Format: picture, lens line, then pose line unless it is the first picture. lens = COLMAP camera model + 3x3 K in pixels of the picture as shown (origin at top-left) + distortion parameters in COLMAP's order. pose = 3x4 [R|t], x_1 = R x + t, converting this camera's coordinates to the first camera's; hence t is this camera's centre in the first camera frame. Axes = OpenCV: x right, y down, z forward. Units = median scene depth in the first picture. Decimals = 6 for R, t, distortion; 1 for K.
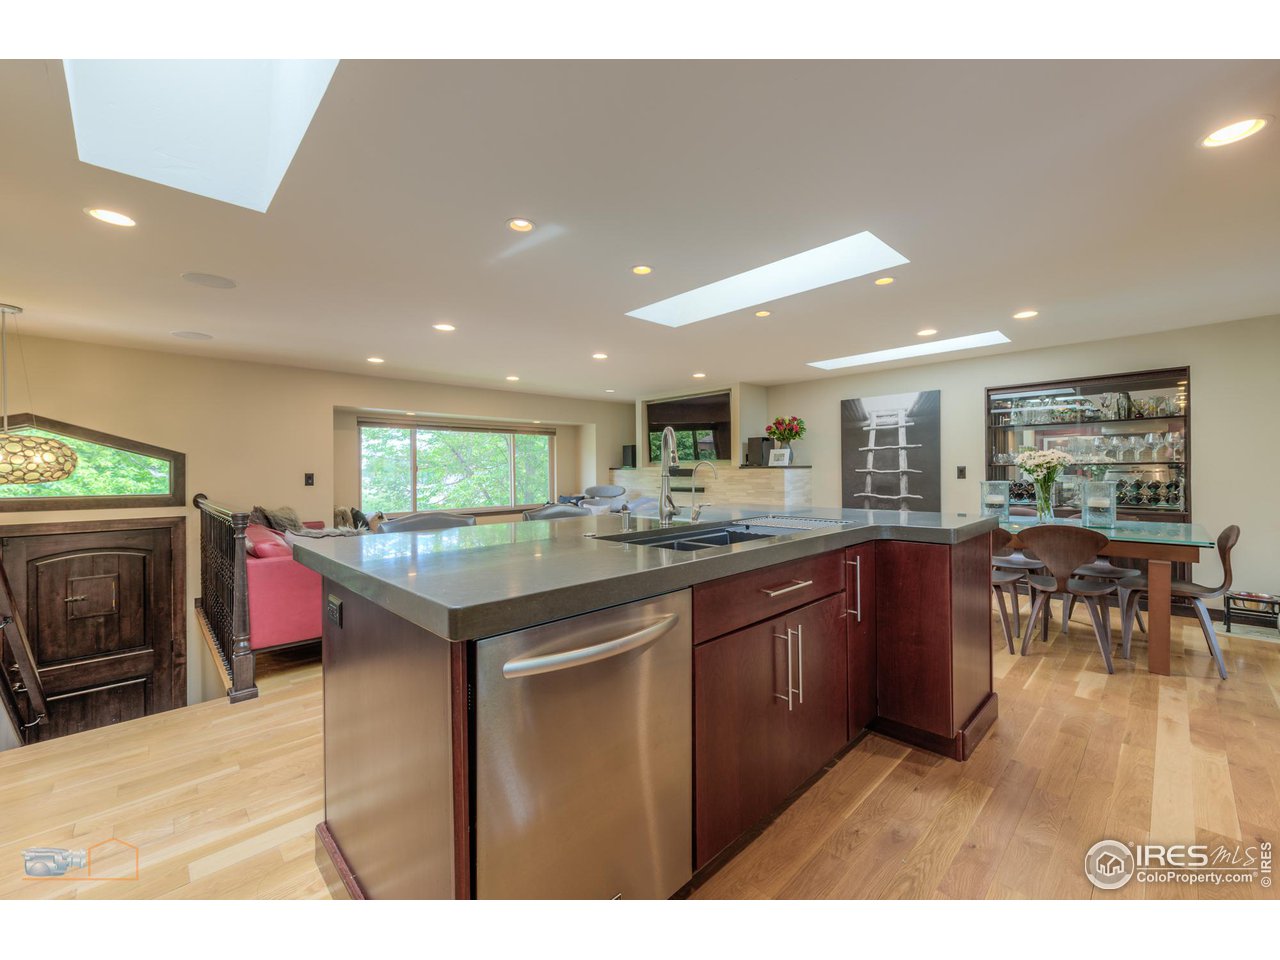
lens RADIAL K [[508.3, 0, 659.5], [0, 508.3, 473.4], [0, 0, 1]] dist [0.000209, -0.000027]
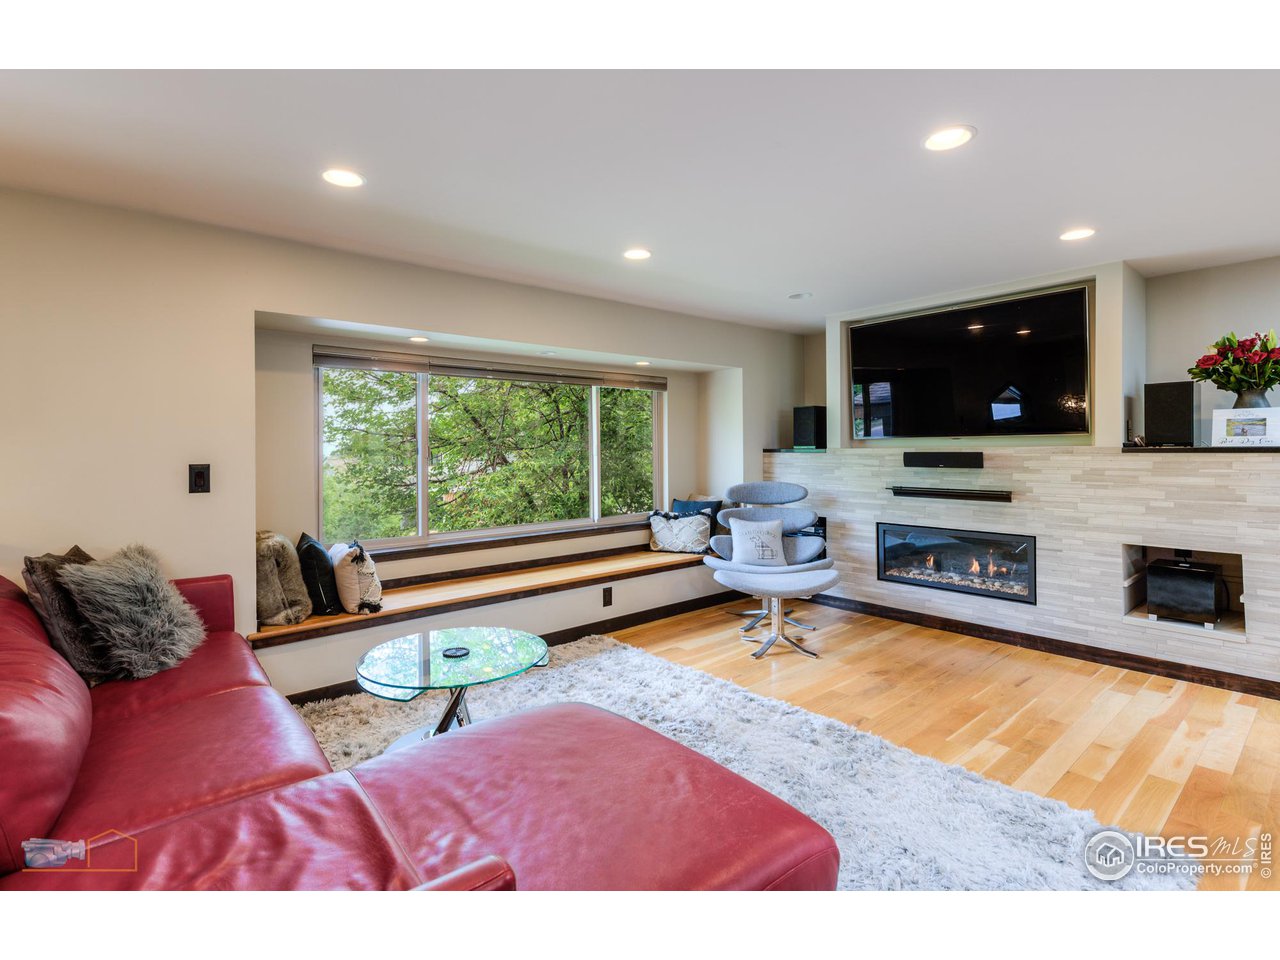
lens RADIAL K [[605.5, 0, 638.8], [0, 605.5, 456.9], [0, 0, 1]] dist [0.004183, -0.000257]
pose [[0.996743, 0.001594, -0.080623, -0.236272], [-0.000989, 0.999971, 0.007542, -0.009610], [0.080633, -0.007438, 0.996716, 0.445515]]
